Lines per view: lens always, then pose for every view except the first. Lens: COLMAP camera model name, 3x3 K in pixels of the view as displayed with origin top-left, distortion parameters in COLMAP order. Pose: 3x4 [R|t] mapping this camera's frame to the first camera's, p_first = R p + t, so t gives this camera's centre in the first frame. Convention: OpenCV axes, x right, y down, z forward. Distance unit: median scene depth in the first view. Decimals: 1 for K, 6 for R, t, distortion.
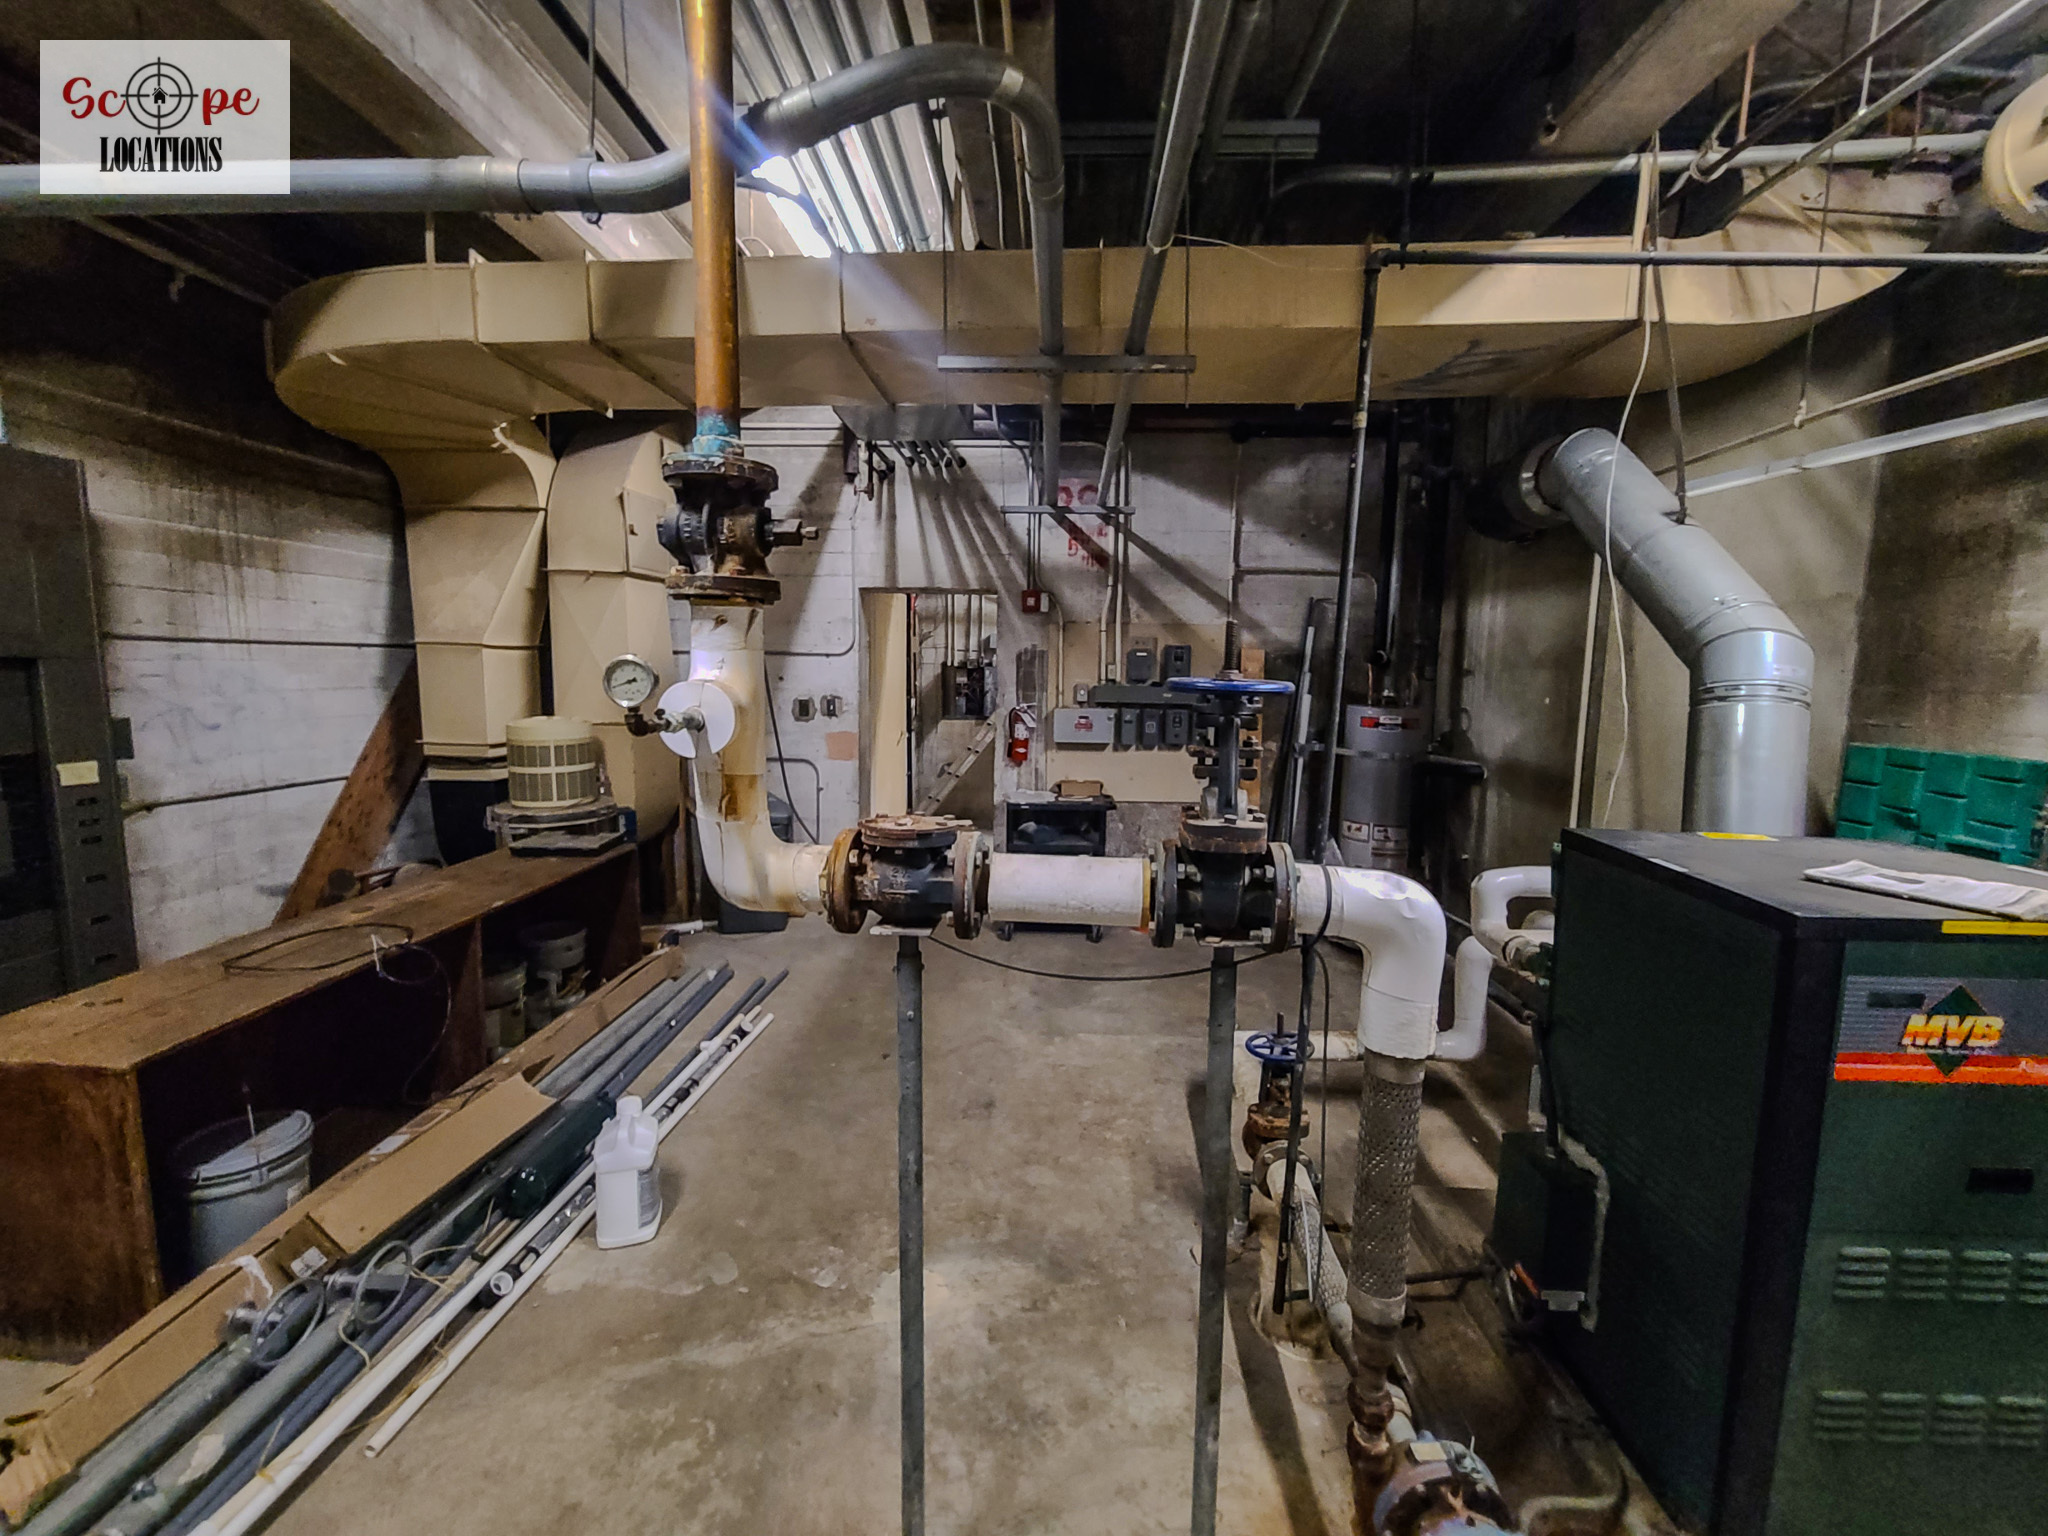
lens RADIAL K [[832.1, 0, 1028.9], [0, 832.1, 764.3], [0, 0, 1]] dist [0.000543, -0.002836]
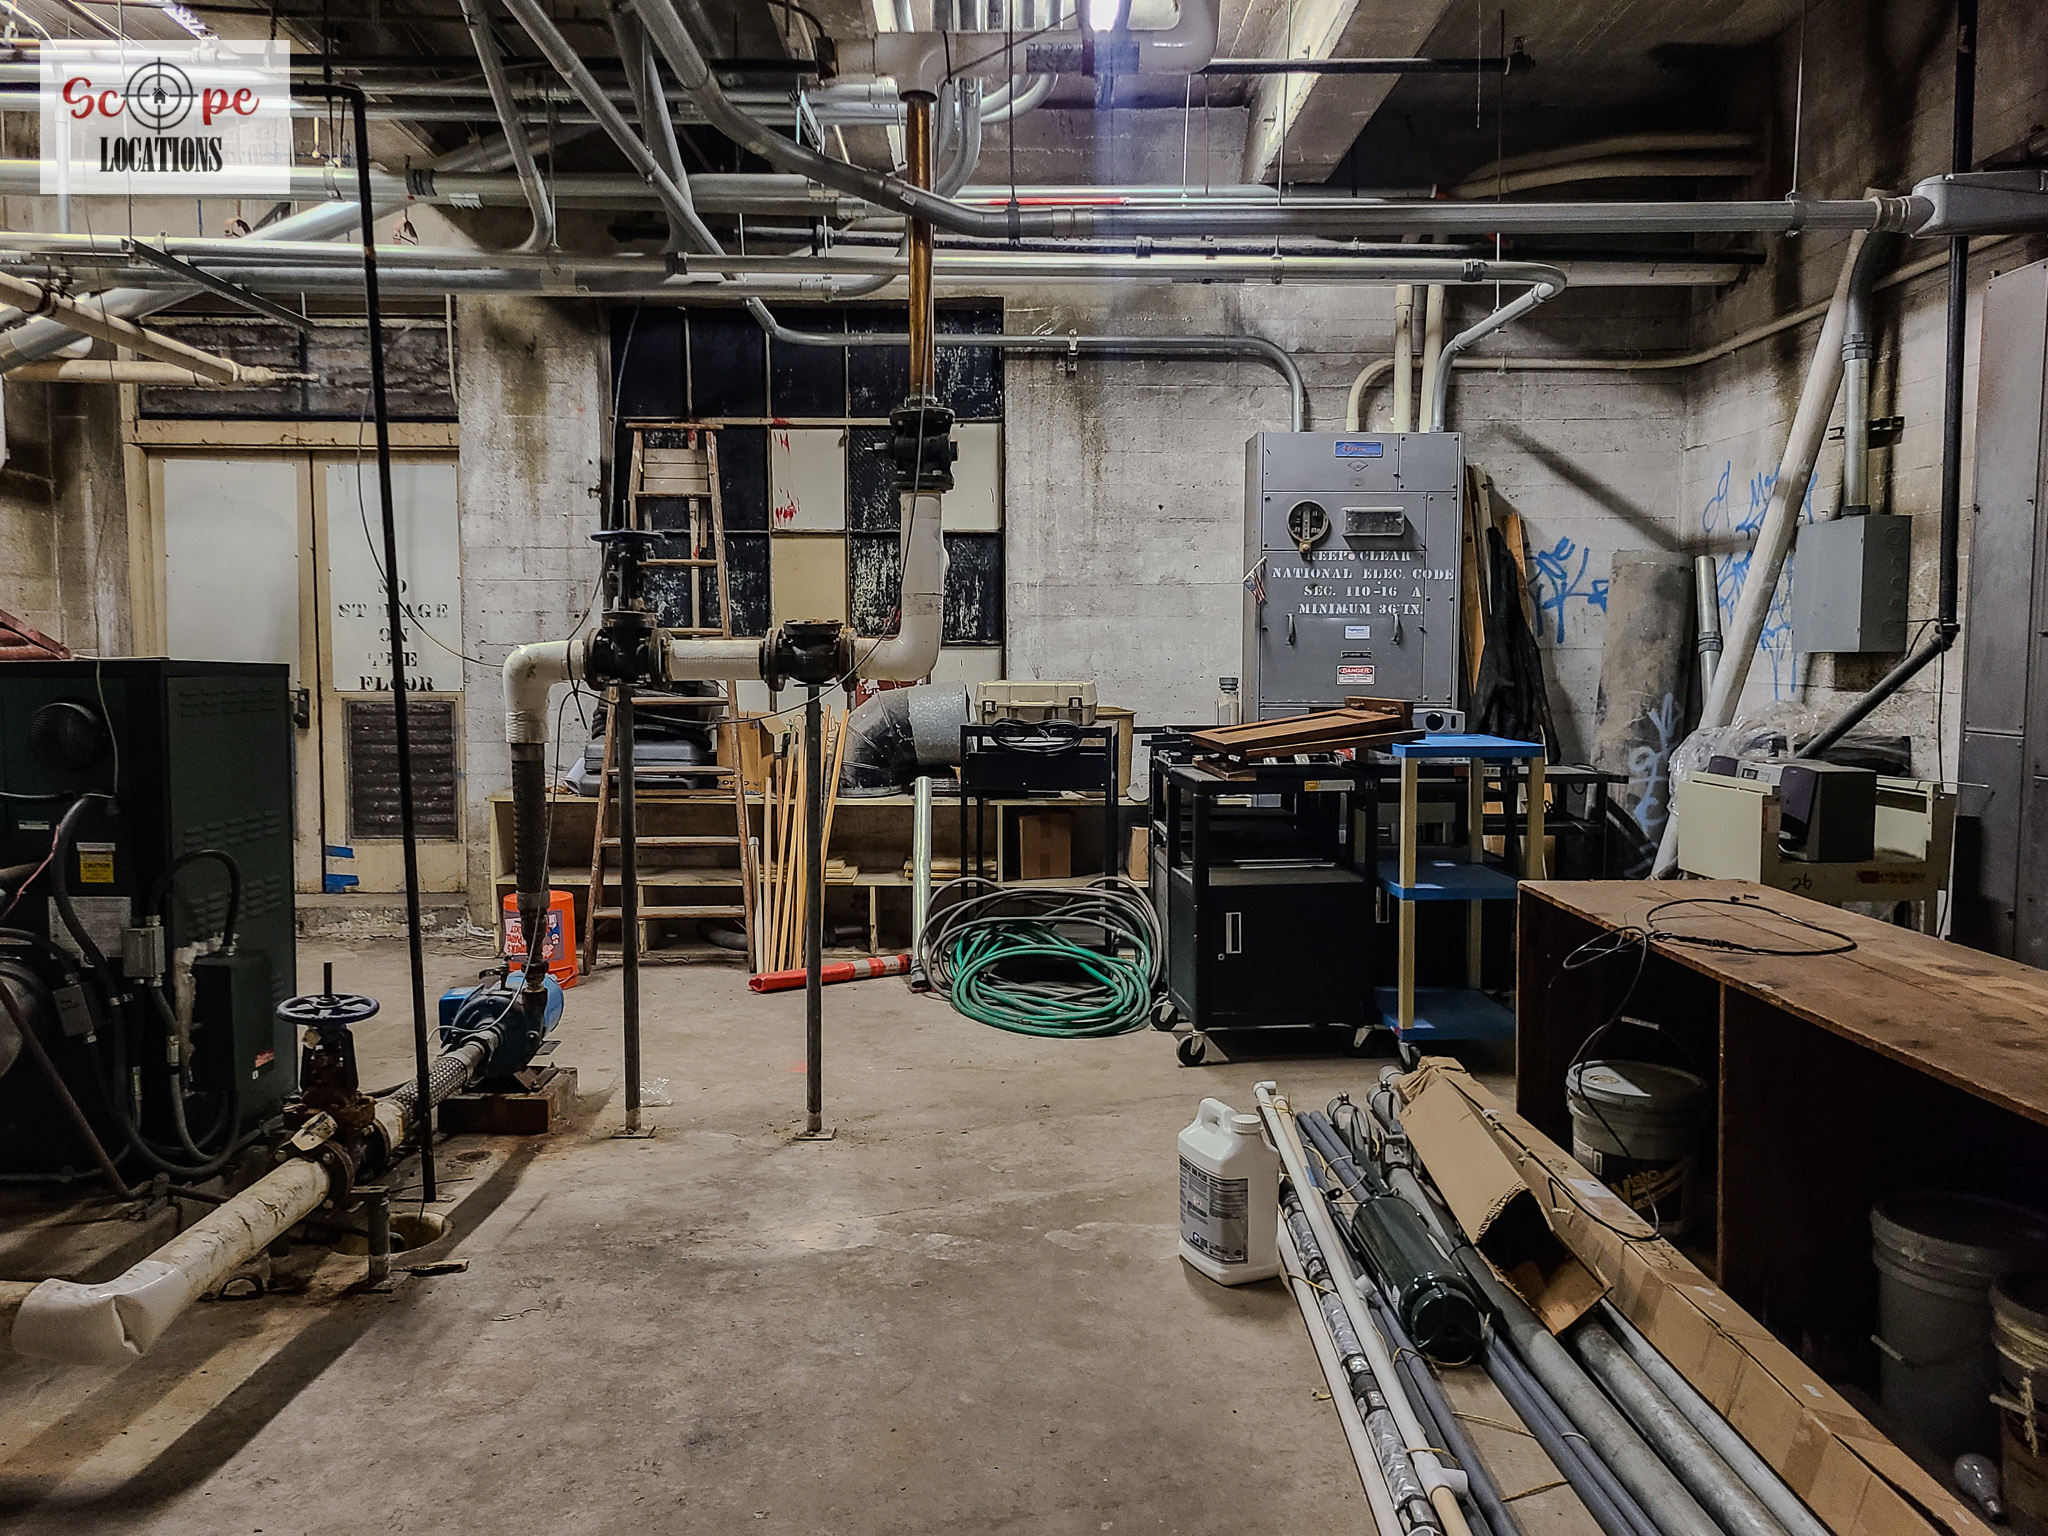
lens RADIAL K [[1567.8, 0, 1026.8], [0, 1567.8, 761.8], [0, 0, 1]] dist [0.048640, -0.024122]
pose [[-0.998498, -0.013116, -0.053197, -0.105808], [-0.022838, 0.982189, 0.186503, -0.067345], [0.049803, 0.187438, -0.981013, 1.089284]]
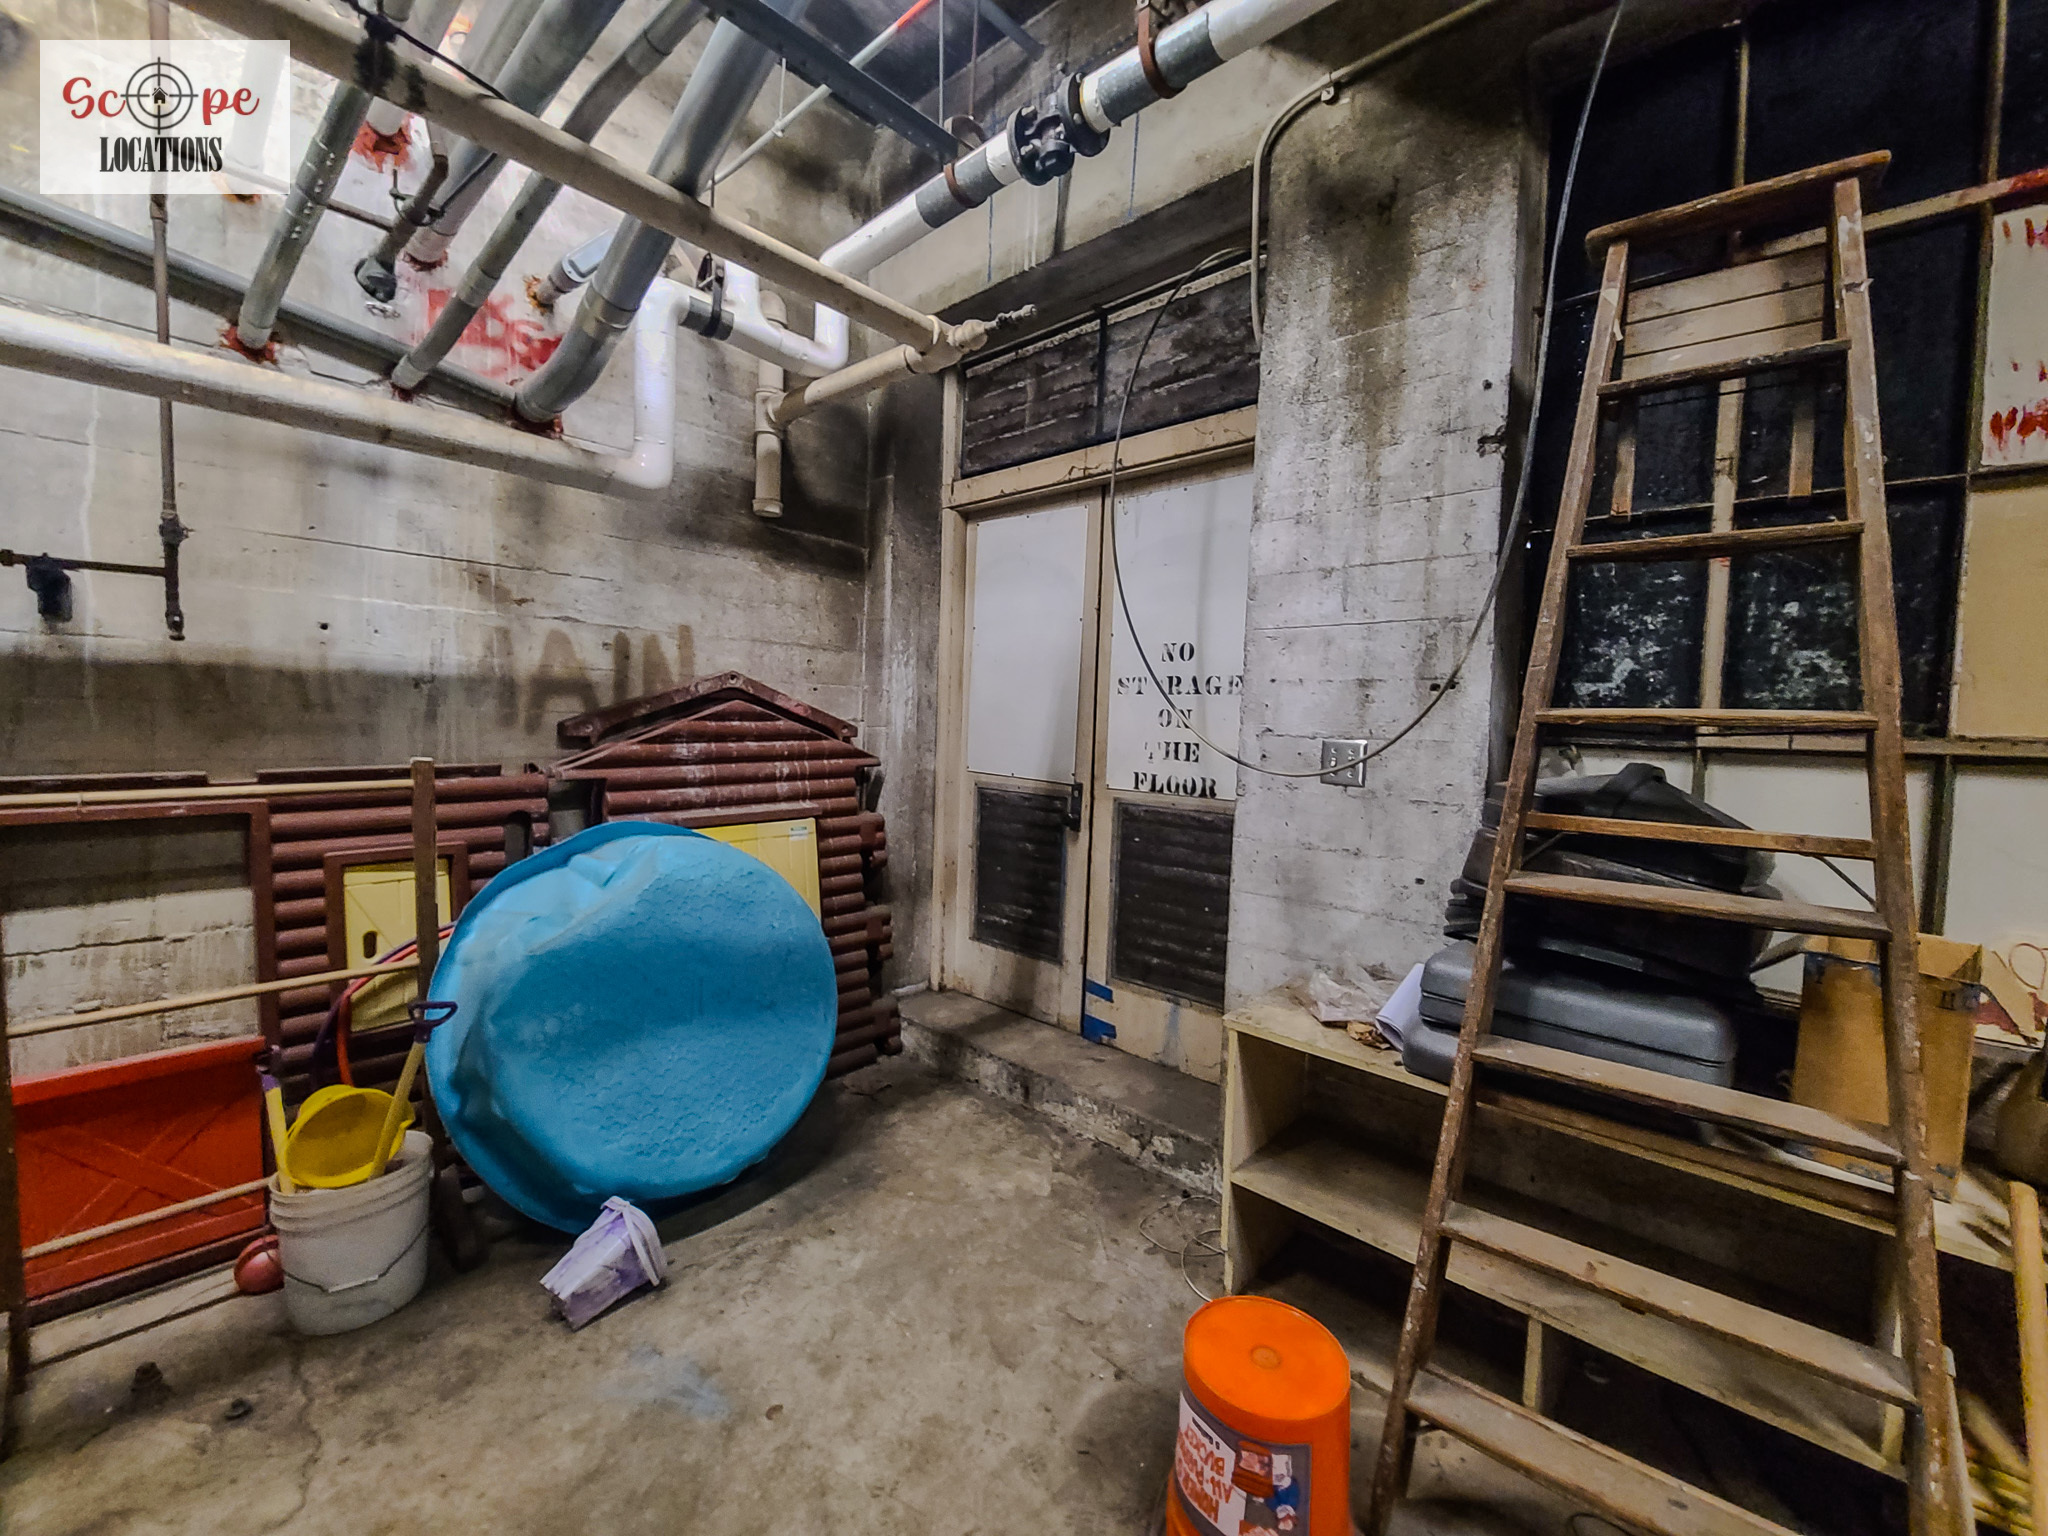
lens RADIAL K [[832.1, 0, 1028.9], [0, 832.1, 764.3], [0, 0, 1]] dist [0.000543, -0.002836]
pose [[-0.759421, -0.073211, 0.646468, 0.102831], [0.029394, 0.988773, 0.146506, 0.044440], [-0.649936, 0.130262, -0.748743, 0.129313]]
